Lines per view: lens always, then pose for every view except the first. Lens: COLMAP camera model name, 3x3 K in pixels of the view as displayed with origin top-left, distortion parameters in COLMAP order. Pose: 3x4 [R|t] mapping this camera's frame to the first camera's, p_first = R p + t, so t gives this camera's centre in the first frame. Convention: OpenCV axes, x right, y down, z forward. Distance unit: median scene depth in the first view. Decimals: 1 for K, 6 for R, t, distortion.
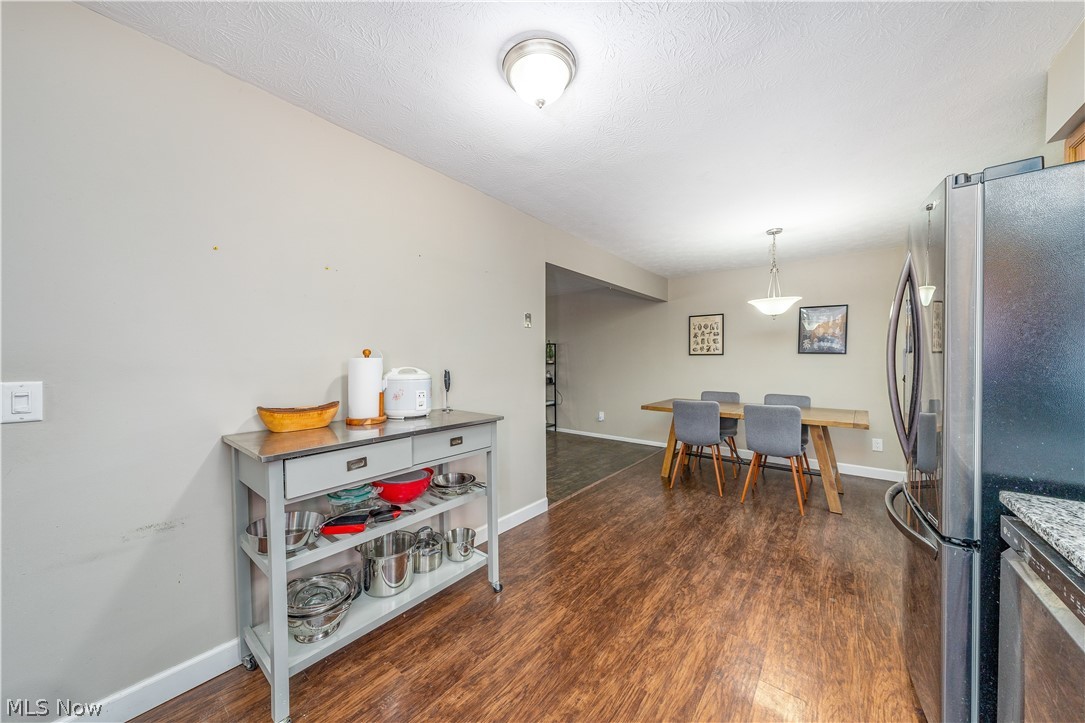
lens RADIAL K [[375.8, 0, 543.1], [0, 375.8, 366.8], [0, 0, 1]] dist [-0.001059, 0.000175]
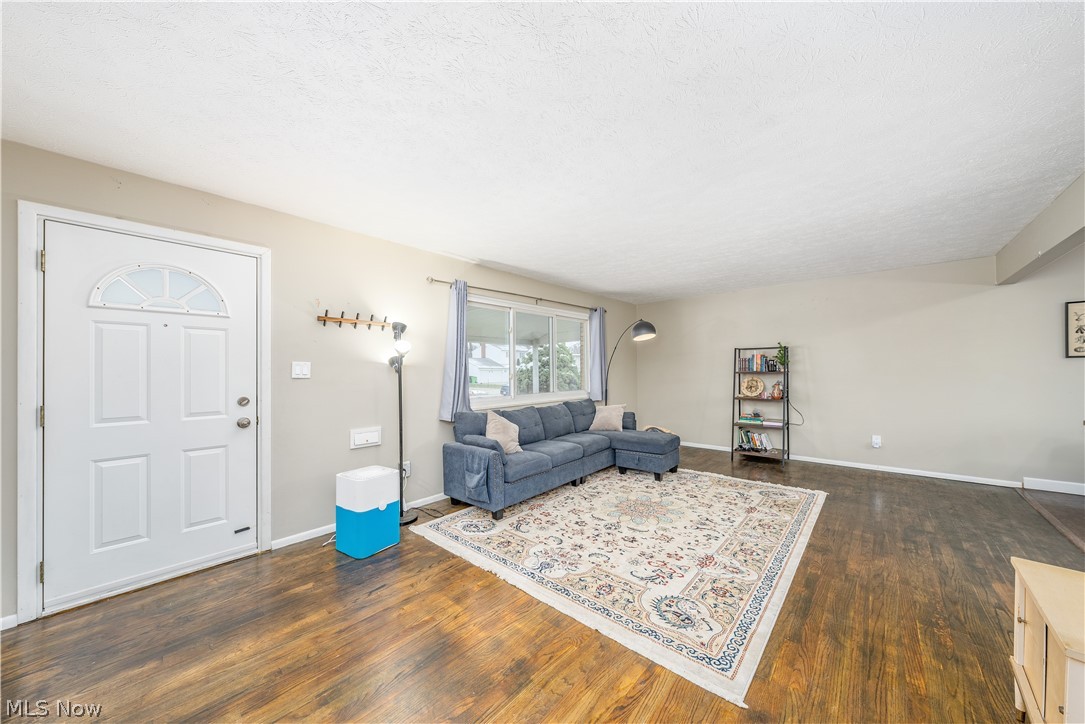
lens RADIAL K [[375.8, 0, 540.5], [0, 375.8, 369.7], [0, 0, 1]] dist [-0.001059, 0.000175]
pose [[0.998409, -0.014762, -0.054423, -0.657880], [0.013872, 0.999764, -0.016690, -0.011978], [0.054656, 0.015908, 0.998378, 0.286718]]
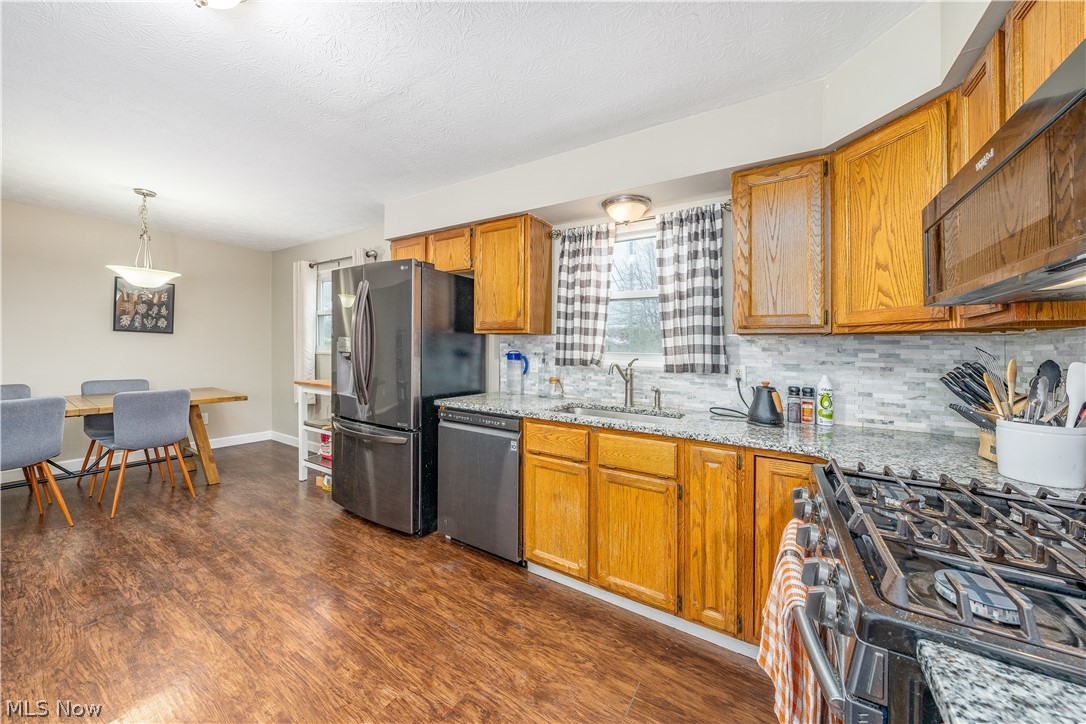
lens RADIAL K [[376.1, 0, 546.1], [0, 376.1, 355.8], [0, 0, 1]] dist [-0.001059, 0.000175]
pose [[-0.120482, -0.026408, 0.992364, -0.281317], [-0.006131, 0.999647, 0.025857, -0.007419], [-0.992697, -0.002969, -0.120602, 0.135280]]
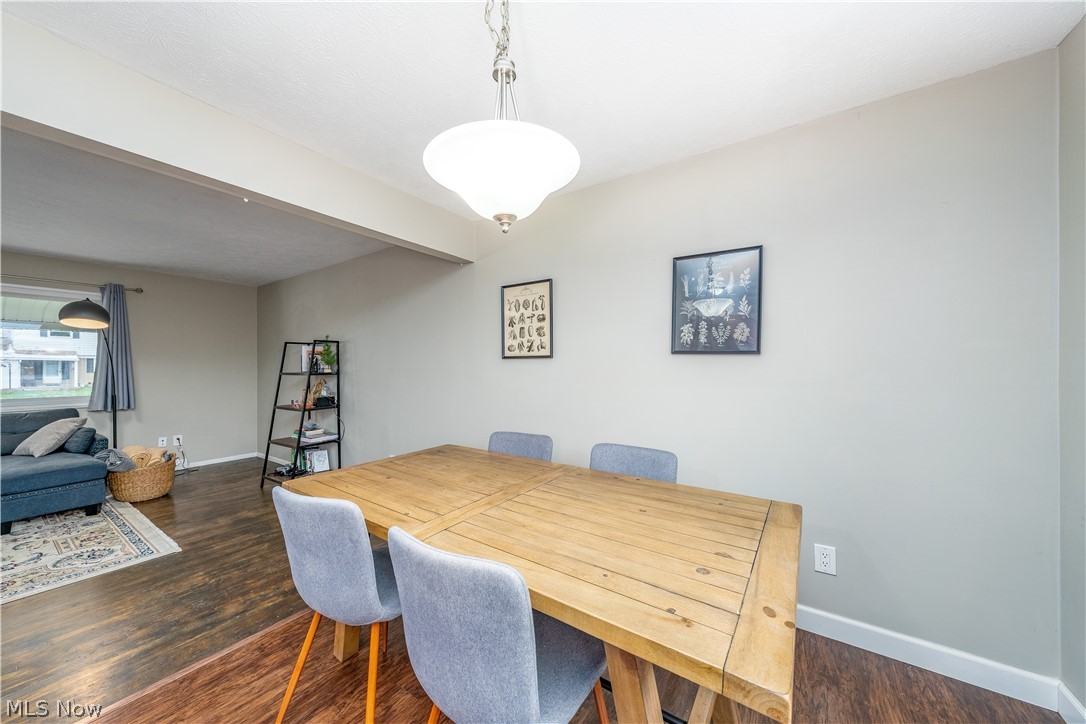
lens RADIAL K [[376.1, 0, 549.5], [0, 376.1, 371.7], [0, 0, 1]] dist [-0.001059, 0.000175]
pose [[0.995033, -0.005929, 0.099367, 0.473377], [0.006378, 0.999971, -0.004203, -0.010734], [-0.099339, 0.004816, 0.995042, 0.532981]]
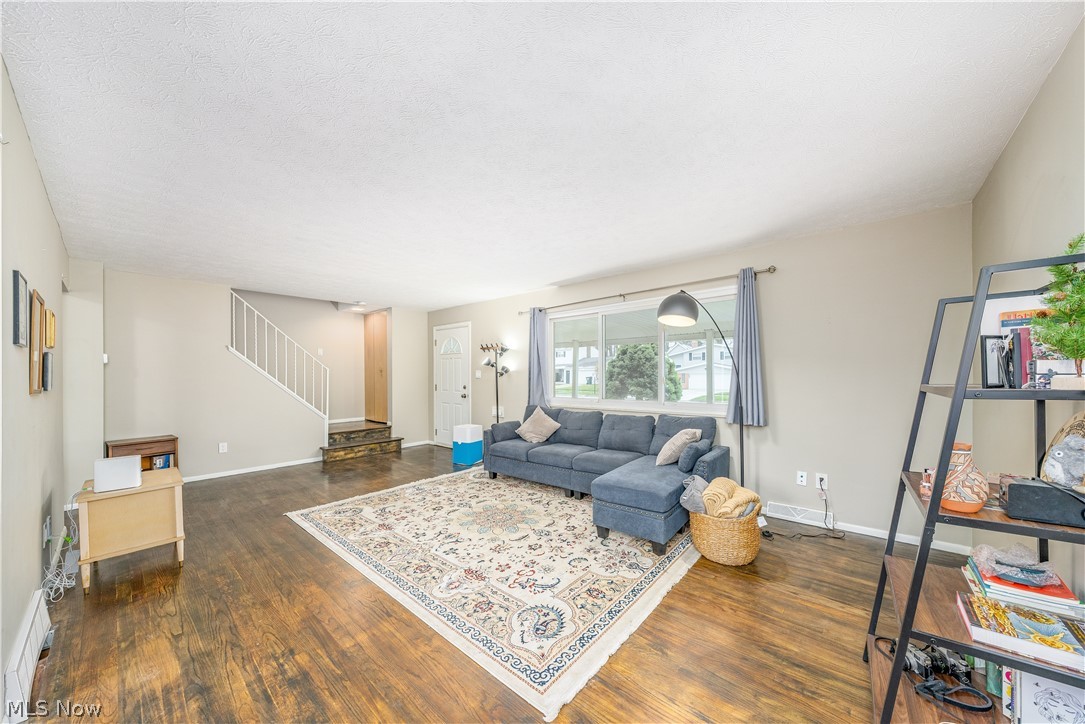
lens RADIAL K [[375.8, 0, 537.5], [0, 375.8, 379.0], [0, 0, 1]] dist [-0.001059, 0.000175]
pose [[-0.043285, 0.007348, -0.999036, 0.262016], [-0.007147, 0.999945, 0.007664, -0.022530], [0.999037, 0.007472, -0.043230, 1.188166]]
